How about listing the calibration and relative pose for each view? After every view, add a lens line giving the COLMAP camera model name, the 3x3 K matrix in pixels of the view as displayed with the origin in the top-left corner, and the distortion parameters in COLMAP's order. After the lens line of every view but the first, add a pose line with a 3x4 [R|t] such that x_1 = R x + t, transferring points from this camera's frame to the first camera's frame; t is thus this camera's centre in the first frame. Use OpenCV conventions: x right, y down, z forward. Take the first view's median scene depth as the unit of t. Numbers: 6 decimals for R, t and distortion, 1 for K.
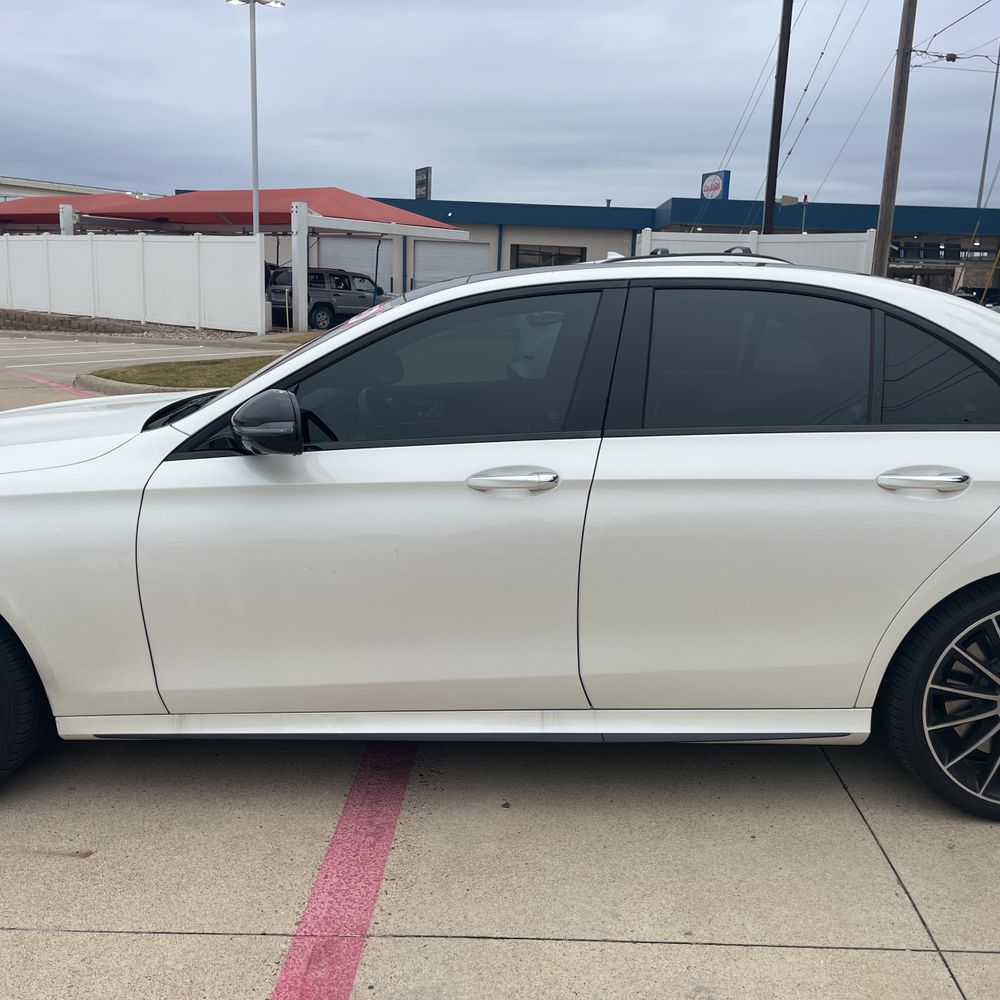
lens RADIAL K [[1008.2, 0, 504.8], [0, 1008.2, 509.7], [0, 0, 1]] dist [0.023578, 0.000000]
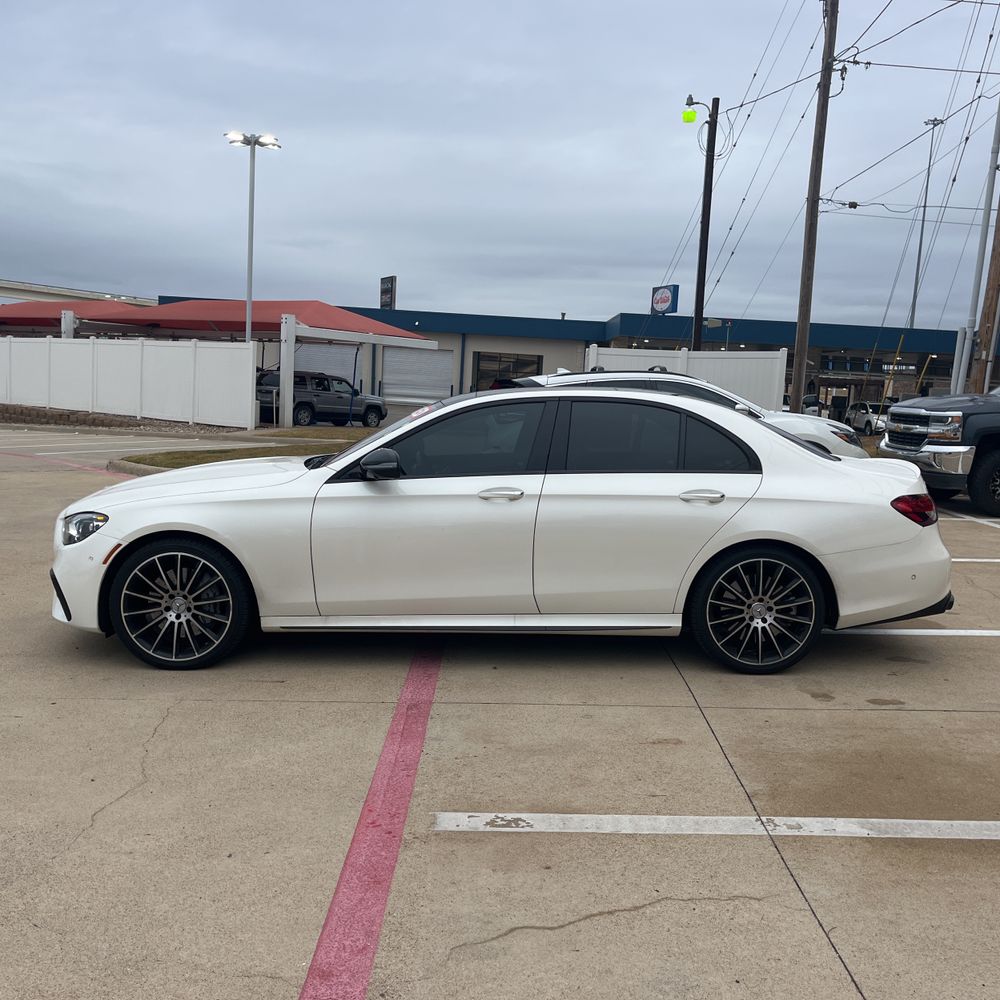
lens RADIAL K [[1008.2, 0, 509.8], [0, 1008.2, 503.8], [0, 0, 1]] dist [0.023578, 0.000000]
pose [[0.998840, 0.010323, 0.047023, -0.009048], [-0.005385, 0.994568, -0.103951, 0.026125], [-0.047841, 0.103577, 0.993470, -0.131095]]
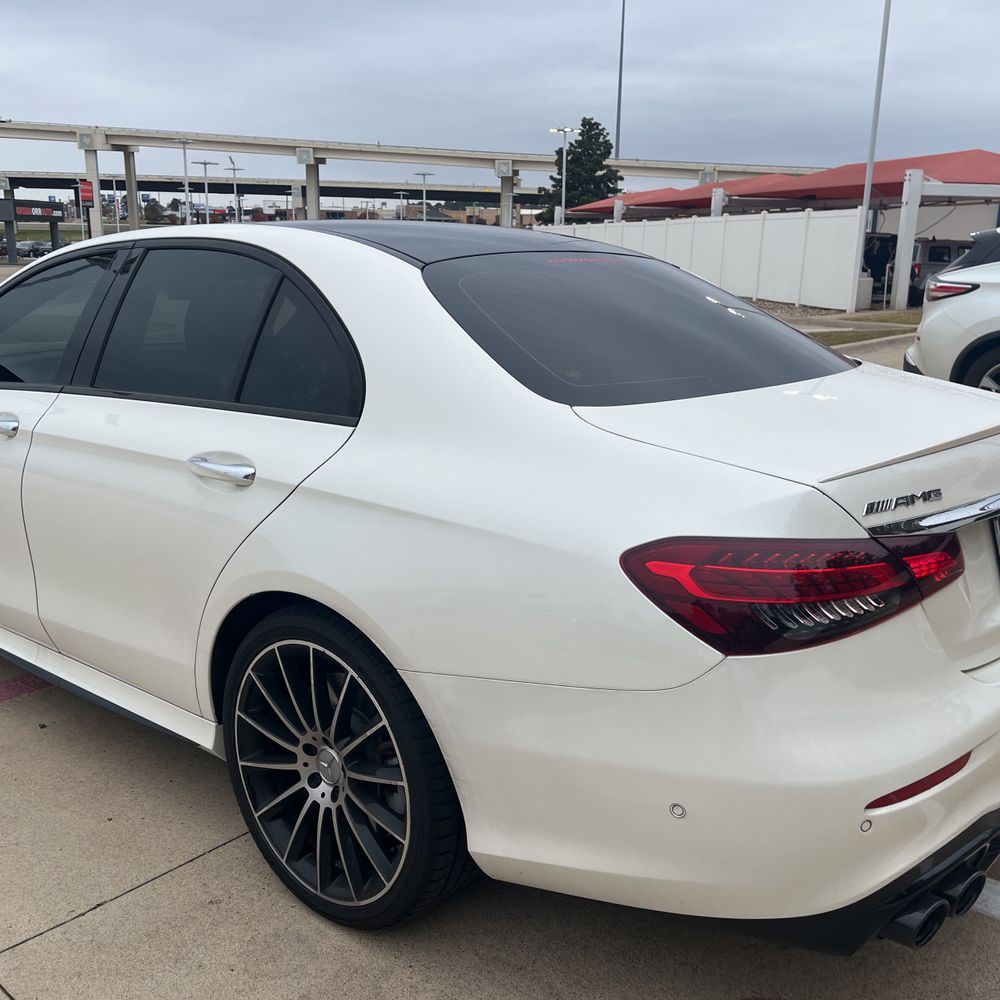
lens RADIAL K [[1008.2, 0, 503.1], [0, 1008.2, 498.6], [0, 0, 1]] dist [0.023578, 0.000000]
pose [[0.771249, 0.134344, -0.622195, 0.149058], [-0.128404, 0.990215, 0.054642, -0.010751], [0.623448, 0.037750, 0.780953, 0.063806]]
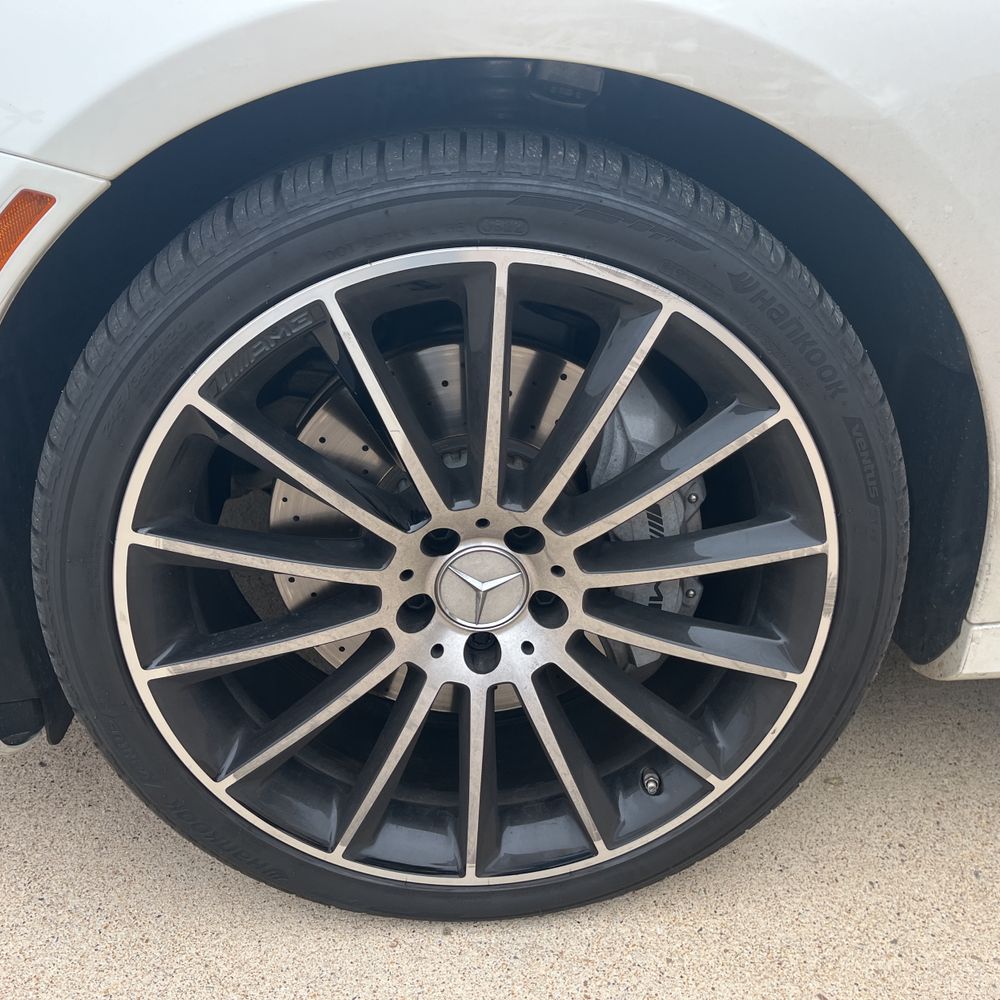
lens RADIAL K [[1008.2, 0, 501.1], [0, 1008.2, 495.4], [0, 0, 1]] dist [0.023578, 0.000000]
pose [[0.996429, -0.047408, 0.069875, -0.085021], [0.030919, 0.974892, 0.220521, 0.012581], [-0.078575, -0.217573, 0.972876, 0.099361]]
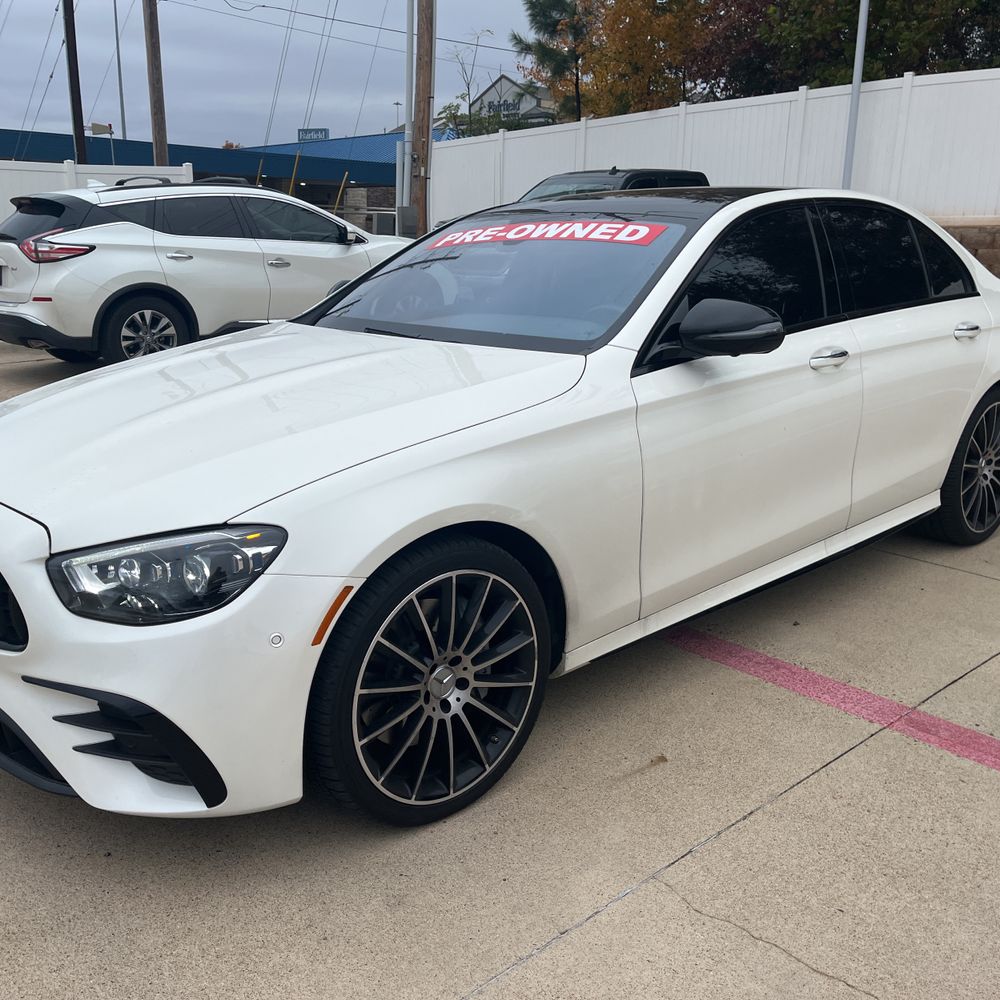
lens RADIAL K [[1008.2, 0, 492.6], [0, 1008.2, 504.9], [0, 0, 1]] dist [0.023578, 0.000000]
pose [[0.725751, -0.196149, 0.659402, -0.154426], [0.160045, 0.980333, 0.115466, -0.008397], [-0.669082, 0.021735, 0.742870, 0.044898]]
